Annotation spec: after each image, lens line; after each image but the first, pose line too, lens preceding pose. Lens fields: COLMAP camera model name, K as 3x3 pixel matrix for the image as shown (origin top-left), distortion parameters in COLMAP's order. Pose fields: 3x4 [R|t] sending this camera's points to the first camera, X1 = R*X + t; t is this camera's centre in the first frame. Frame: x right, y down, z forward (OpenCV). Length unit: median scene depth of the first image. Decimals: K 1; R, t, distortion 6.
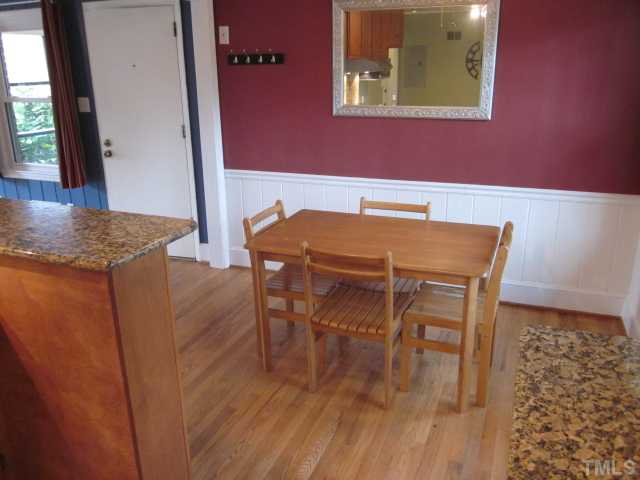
lens RADIAL K [[529.7, 0, 322.9], [0, 529.7, 242.1], [0, 0, 1]] dist [-0.051272, 0.014201]
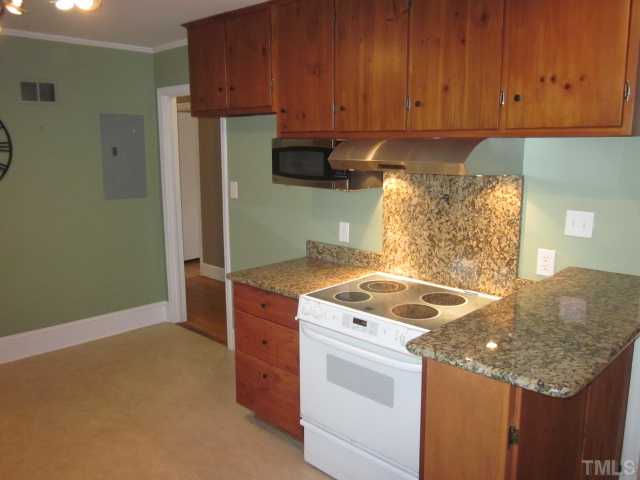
lens RADIAL K [[529.7, 0, 320.5], [0, 529.7, 236.9], [0, 0, 1]] dist [-0.051272, 0.014201]
pose [[-0.388658, 0.165041, -0.906480, 0.501529], [-0.281226, 0.915631, 0.287285, -0.356325], [0.877415, 0.366581, -0.309453, 0.972314]]
